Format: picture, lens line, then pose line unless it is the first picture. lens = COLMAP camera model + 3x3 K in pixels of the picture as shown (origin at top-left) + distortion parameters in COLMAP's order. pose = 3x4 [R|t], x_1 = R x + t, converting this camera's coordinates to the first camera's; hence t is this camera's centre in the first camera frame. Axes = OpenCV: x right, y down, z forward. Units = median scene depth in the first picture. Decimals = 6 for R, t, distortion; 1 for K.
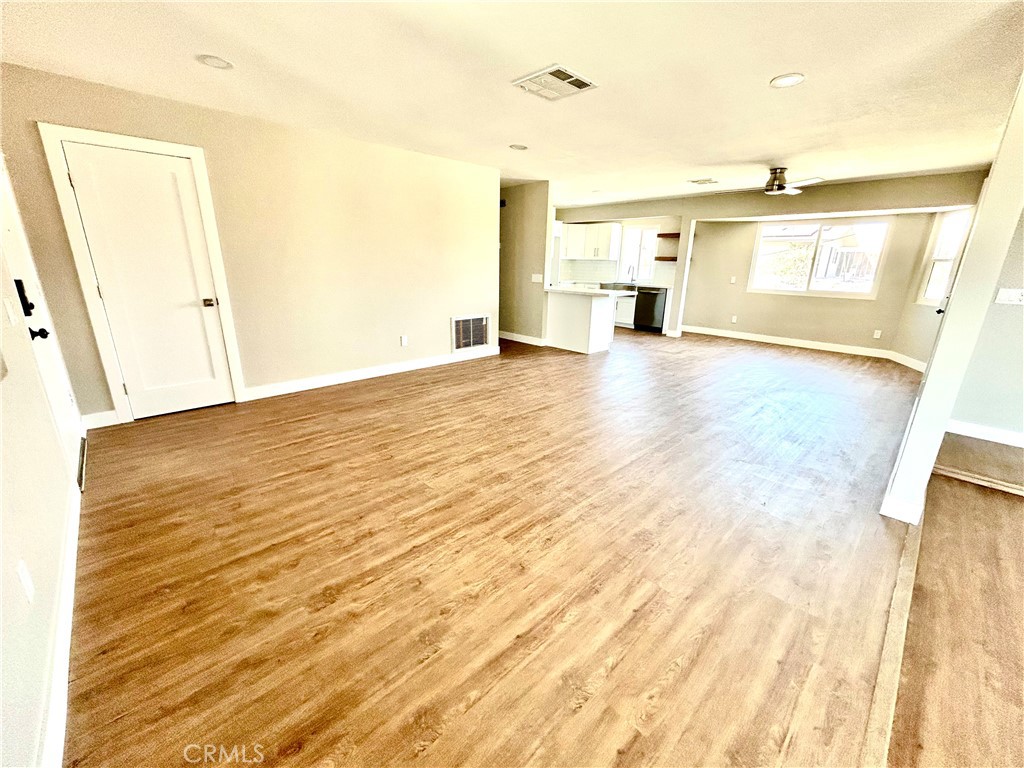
lens RADIAL K [[411.4, 0, 511.8], [0, 411.4, 383.7], [0, 0, 1]] dist [-0.002025, 0.001389]
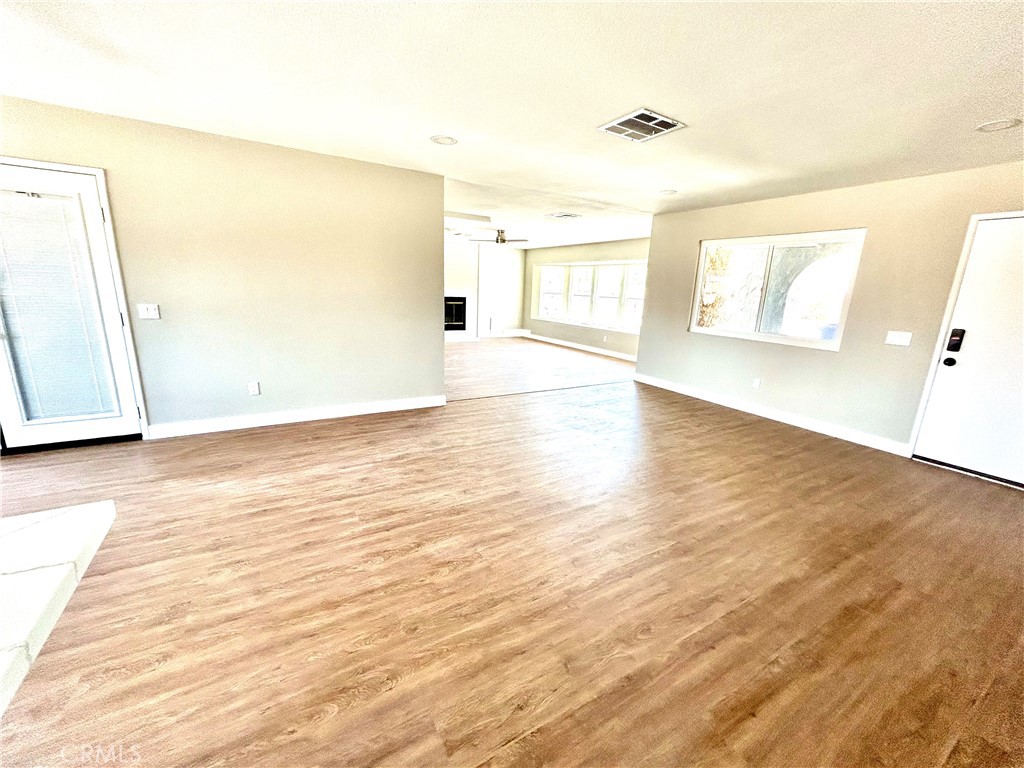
lens RADIAL K [[411.4, 0, 511.8], [0, 411.4, 381.5], [0, 0, 1]] dist [-0.002025, 0.001389]
pose [[-0.972629, -0.109516, 0.204937, 0.066193], [0.006215, 0.869390, 0.494088, -0.330479], [-0.232280, 0.481838, -0.844913, 1.071826]]
